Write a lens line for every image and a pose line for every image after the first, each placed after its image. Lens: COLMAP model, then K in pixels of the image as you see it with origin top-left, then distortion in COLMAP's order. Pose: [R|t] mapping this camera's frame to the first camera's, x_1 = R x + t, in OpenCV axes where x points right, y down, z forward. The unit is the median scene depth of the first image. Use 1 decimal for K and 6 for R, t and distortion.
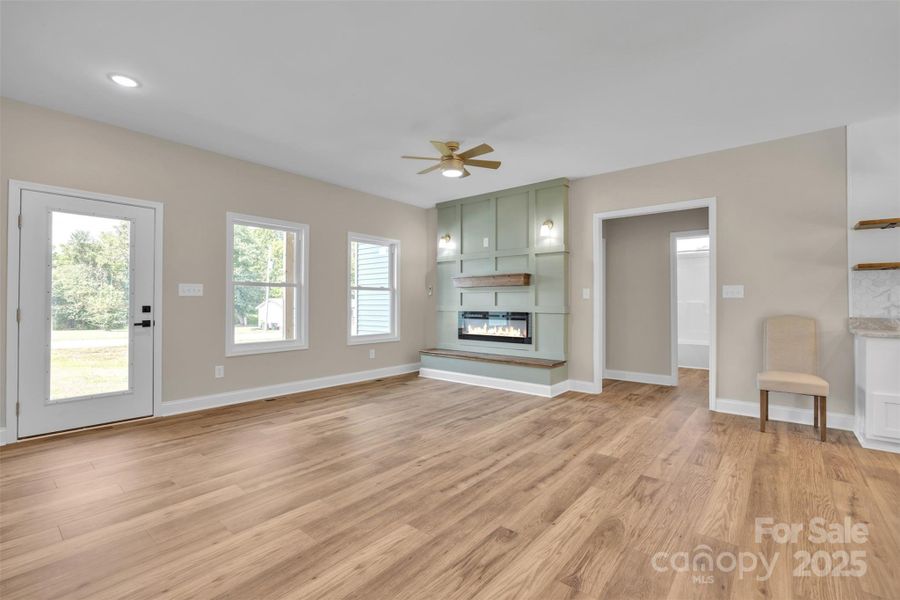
lens RADIAL K [[397.6, 0, 460.0], [0, 397.6, 298.7], [0, 0, 1]] dist [-0.013365, 0.000184]
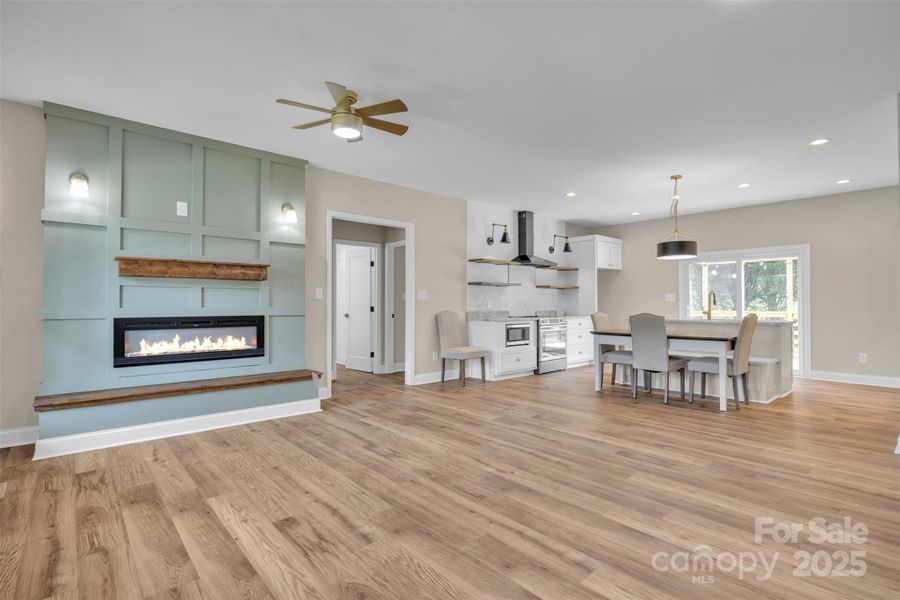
lens RADIAL K [[434.1, 0, 450.0], [0, 434.1, 300.0], [0, 0, 1]] dist [-0.003972, -0.000312]
pose [[0.163601, 0.007491, 0.986498, -0.824030], [-0.011977, 0.999913, -0.005607, 0.006308], [-0.986454, -0.010898, 0.163676, 0.689102]]
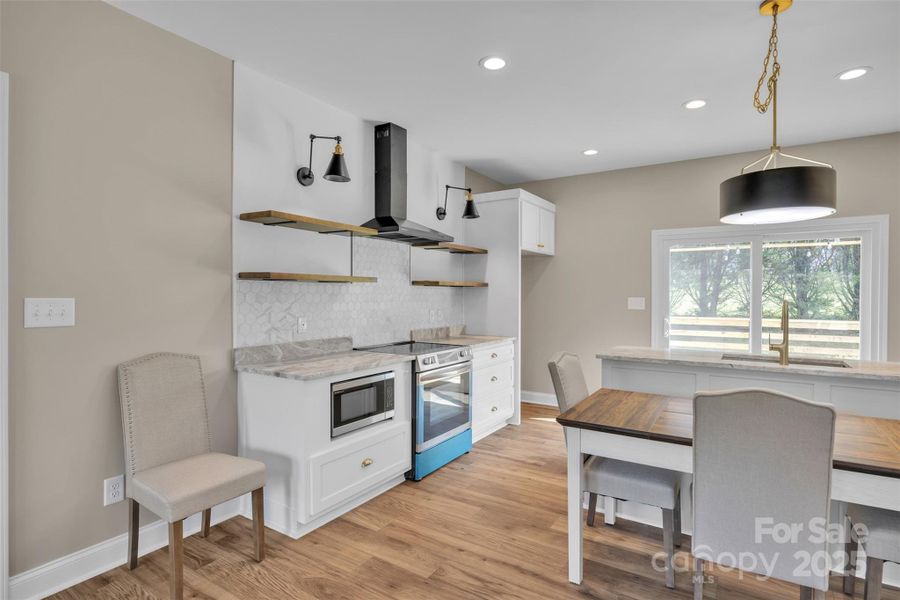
lens RADIAL K [[455.9, 0, 450.0], [0, 455.9, 300.0], [0, 0, 1]] dist [-0.001664, -0.000173]
pose [[-0.106441, -0.013844, 0.994223, 0.157957], [-0.015887, 0.999799, 0.012221, -0.046391], [-0.994192, -0.014494, -0.106639, 0.649335]]
